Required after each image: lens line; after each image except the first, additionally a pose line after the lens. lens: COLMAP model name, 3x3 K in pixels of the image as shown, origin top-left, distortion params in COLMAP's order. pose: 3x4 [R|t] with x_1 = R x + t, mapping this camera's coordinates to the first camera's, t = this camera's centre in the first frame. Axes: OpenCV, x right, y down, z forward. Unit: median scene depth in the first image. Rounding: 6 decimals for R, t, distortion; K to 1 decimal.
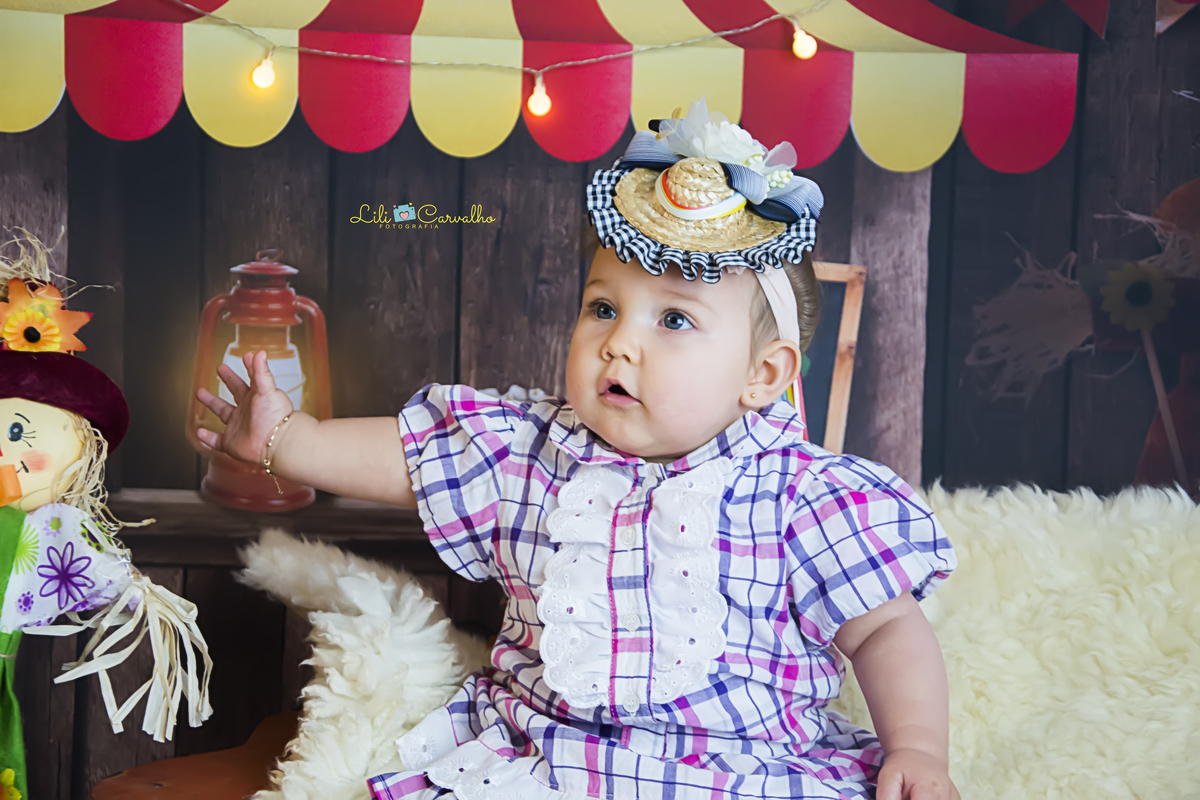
lens RADIAL K [[2959.4, 0, 607.3], [0, 2959.4, 356.4], [0, 0, 1]] dist [0.556538, 0.000000]
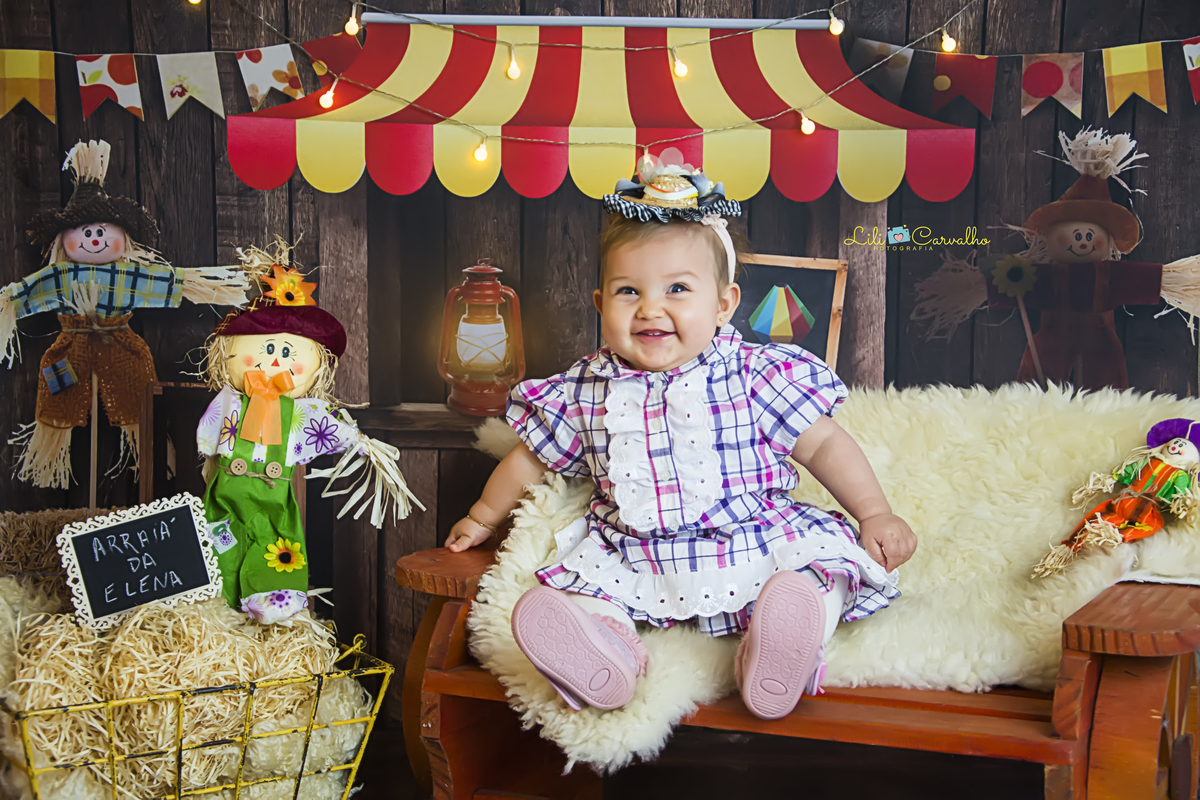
lens RADIAL K [[2274.5, 0, 554.2], [0, 2274.5, 423.6], [0, 0, 1]] dist [0.162265, 0.000000]
pose [[0.998146, -0.016530, -0.058582, -0.002283], [0.016377, 0.999861, -0.003098, 0.060727], [0.058625, 0.002133, 0.998278, -0.261444]]
